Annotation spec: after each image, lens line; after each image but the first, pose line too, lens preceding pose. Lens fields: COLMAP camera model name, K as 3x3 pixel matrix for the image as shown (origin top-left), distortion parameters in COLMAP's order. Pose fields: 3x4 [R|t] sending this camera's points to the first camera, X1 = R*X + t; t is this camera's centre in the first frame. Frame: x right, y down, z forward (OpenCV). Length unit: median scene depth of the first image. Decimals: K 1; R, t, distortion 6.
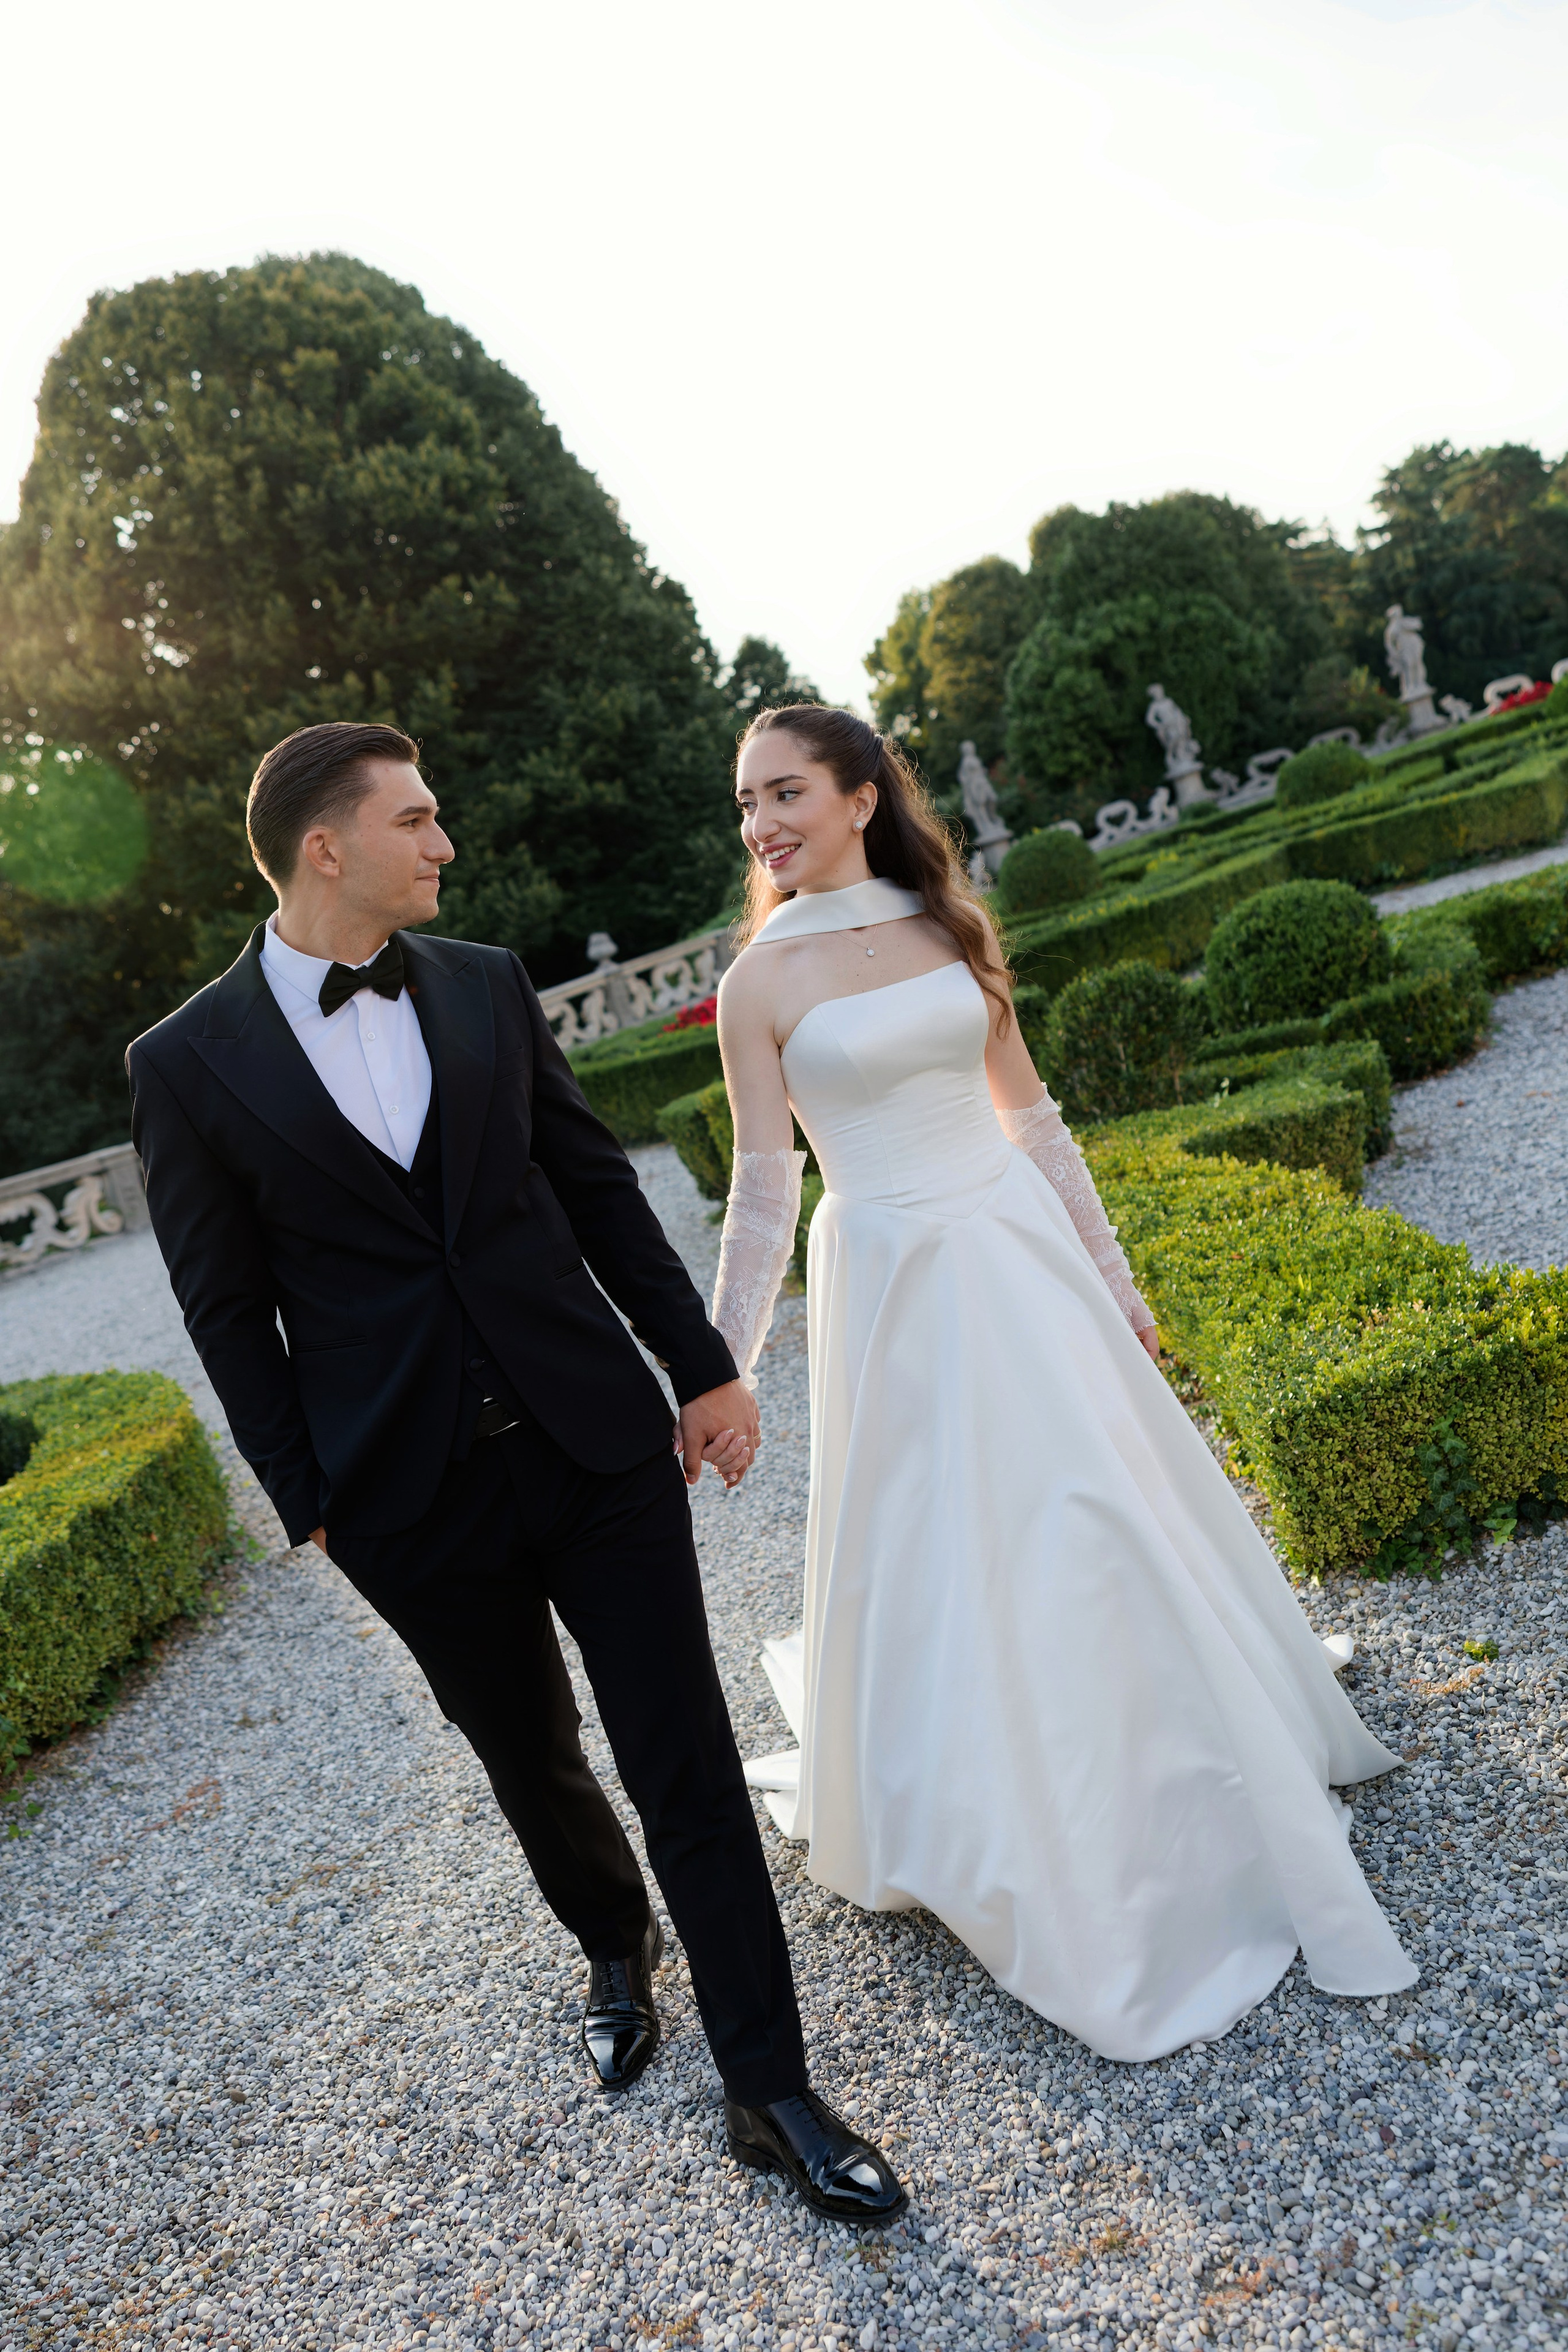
lens RADIAL K [[1951.0, 0, 773.4], [0, 1951.0, 1153.0], [0, 0, 1]] dist [-0.003056, 0.028841]
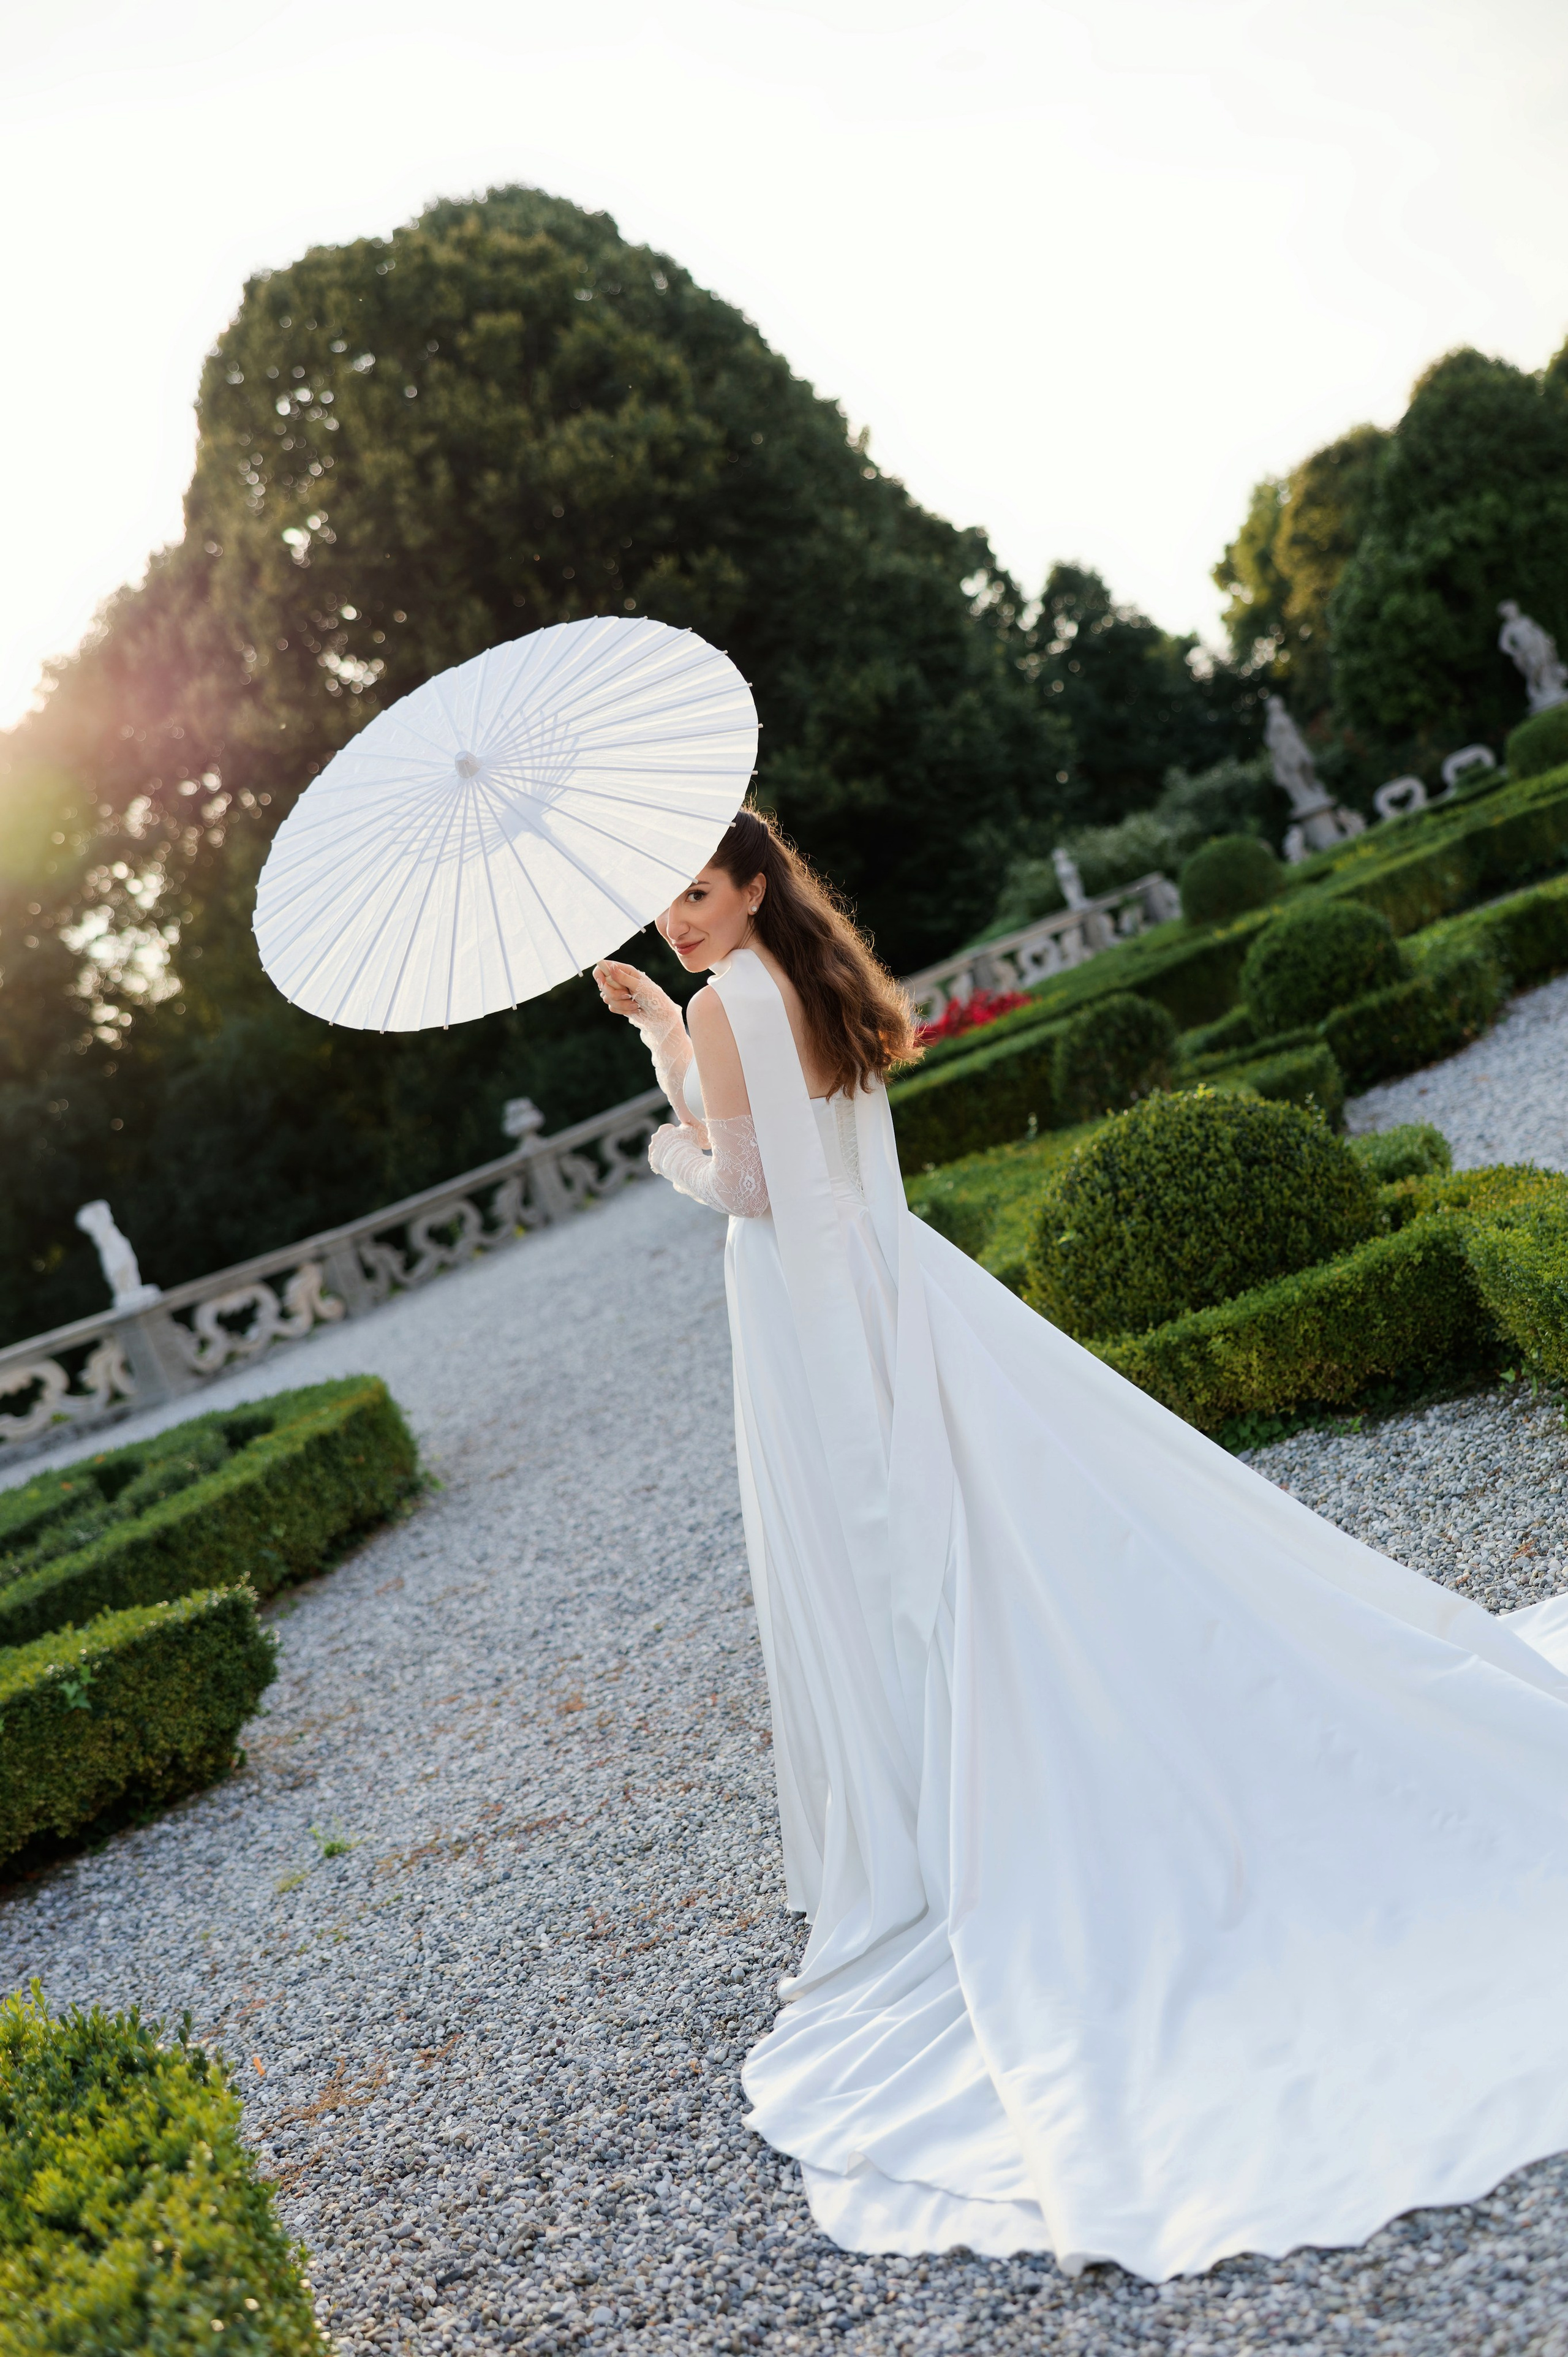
lens RADIAL K [[2532.7, 0, 781.2], [0, 2532.7, 1210.7], [0, 0, 1]] dist [0.055874, 0.000000]
pose [[0.986130, -0.066580, -0.152037, 0.035822], [0.065841, 0.997781, -0.009895, 0.006384], [0.152358, -0.000252, 0.988325, -0.101055]]
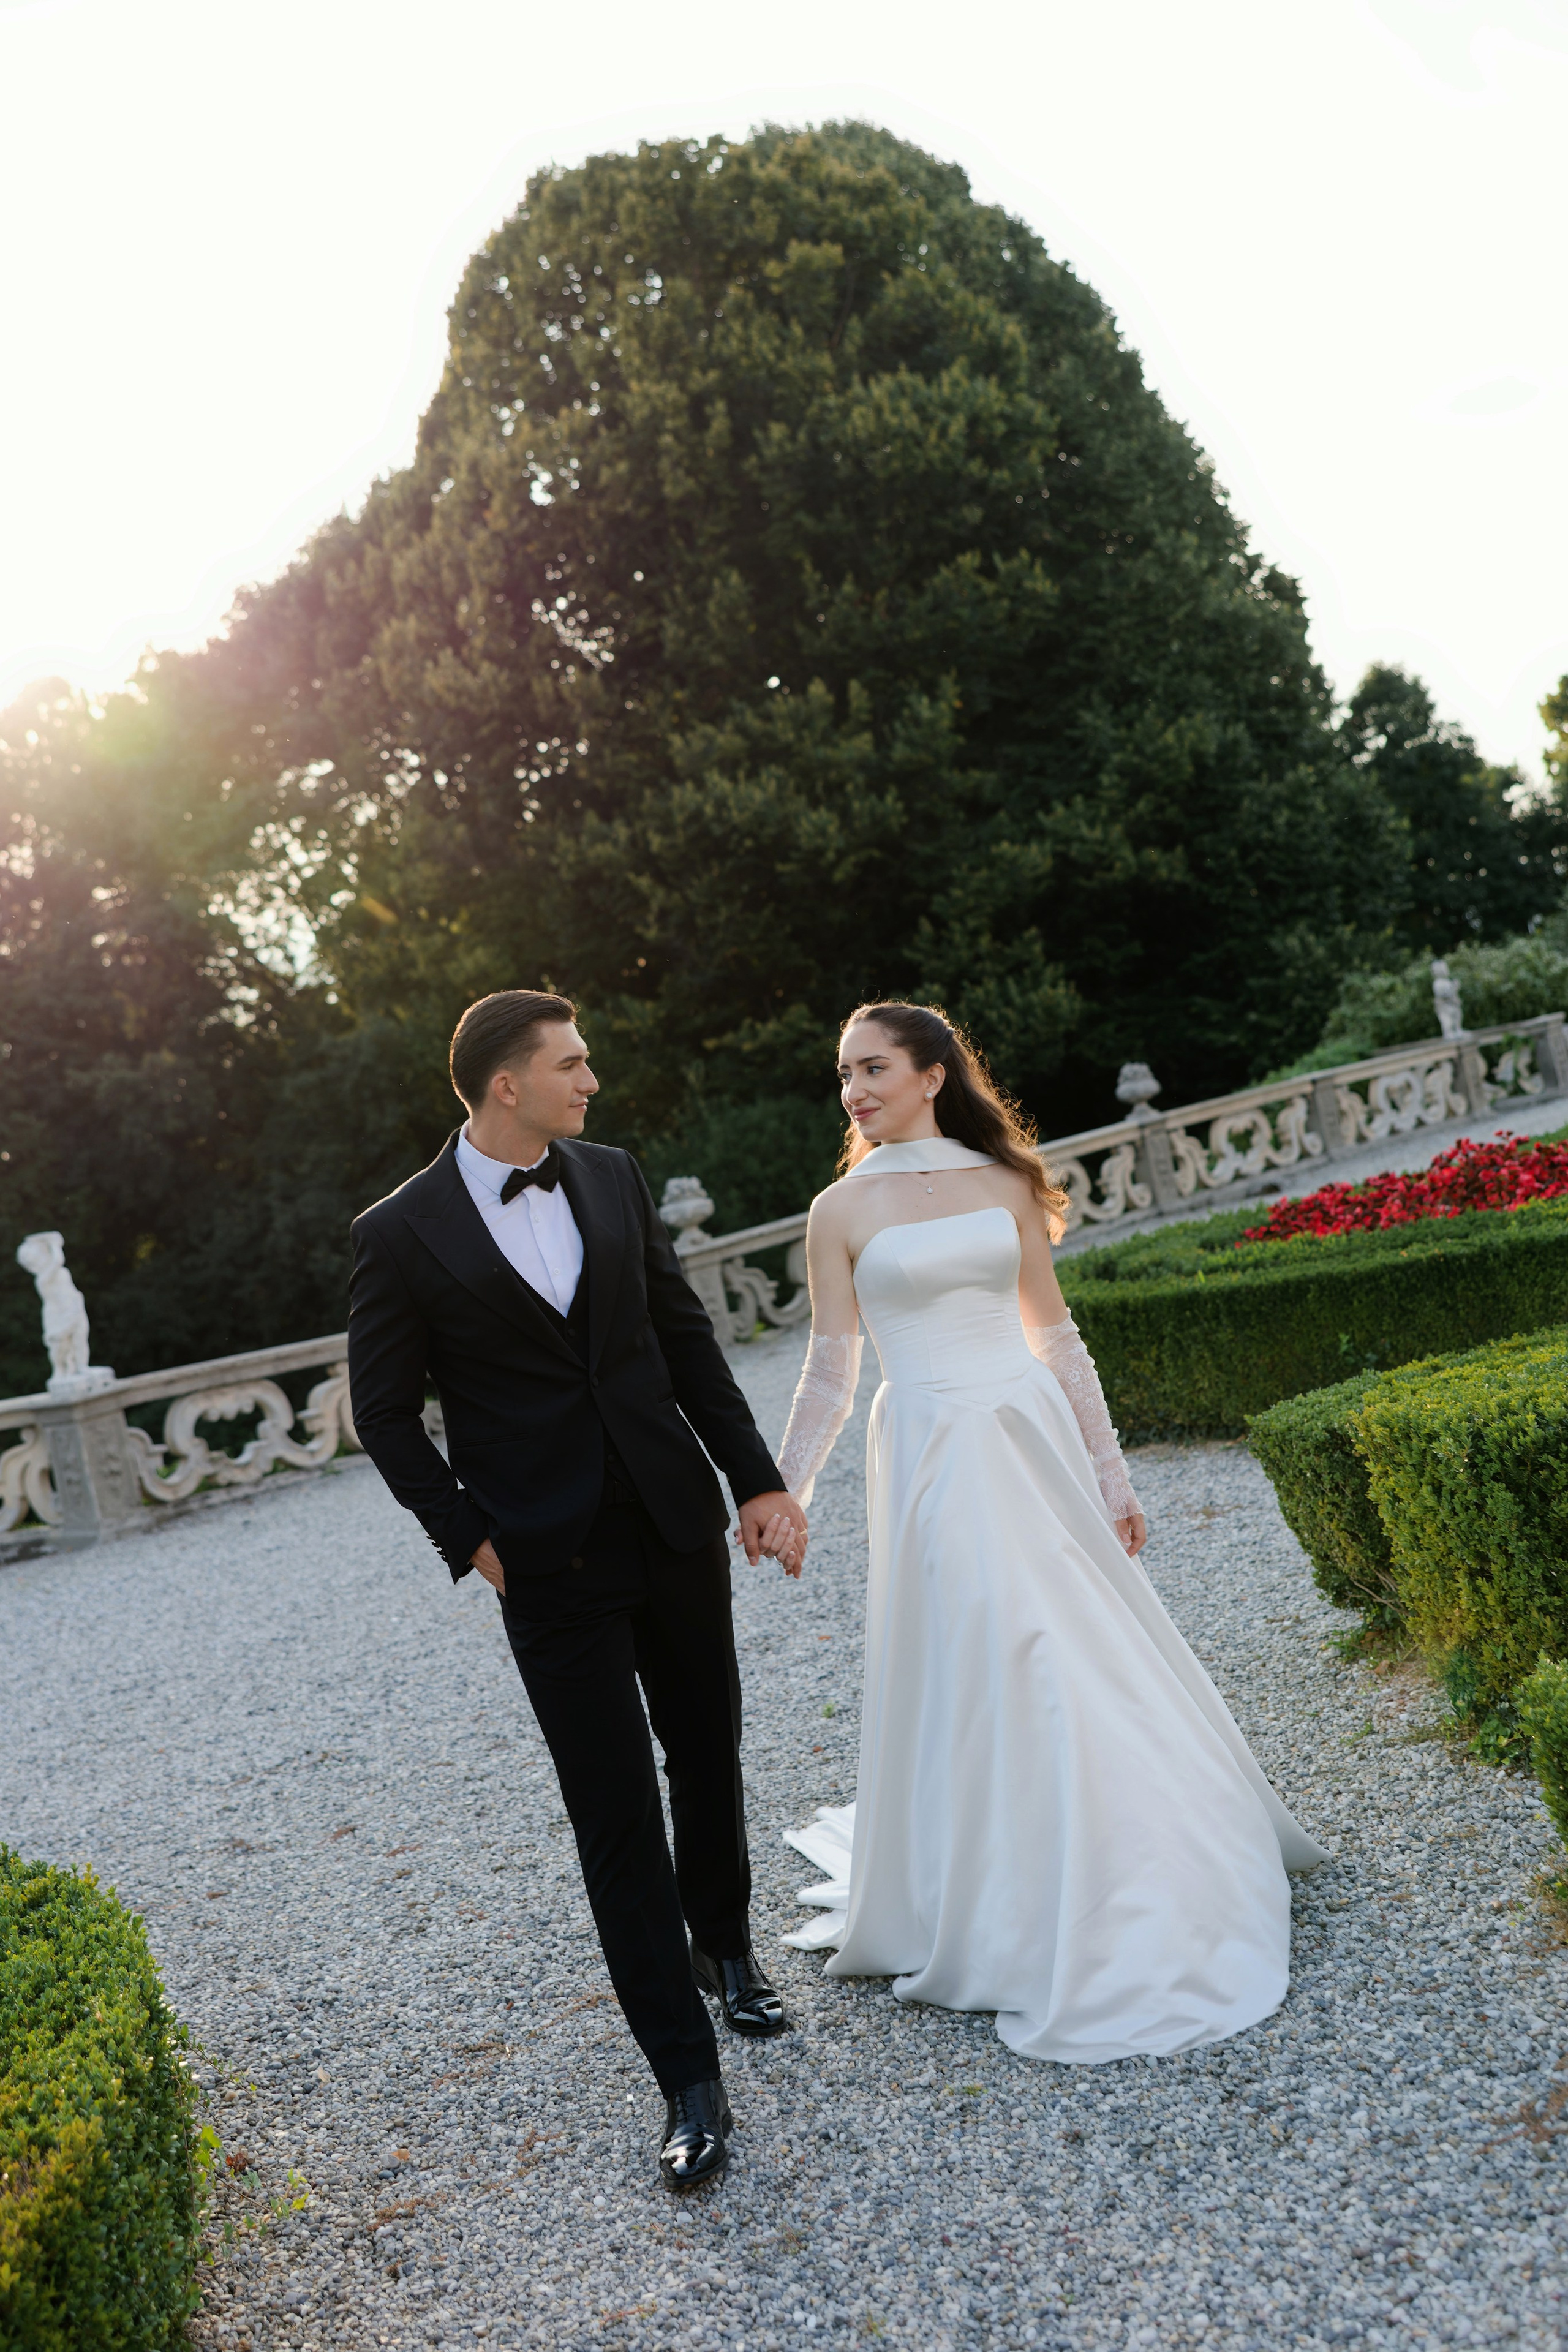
lens RADIAL K [[2613.6, 0, 713.7], [0, 2613.6, 1139.3], [0, 0, 1]] dist [0.051035, 0.000000]
pose [[0.967534, 0.081357, -0.239289, -0.008077], [-0.100300, 0.992627, -0.068061, -0.007248], [0.231987, 0.089852, 0.968560, 0.066343]]
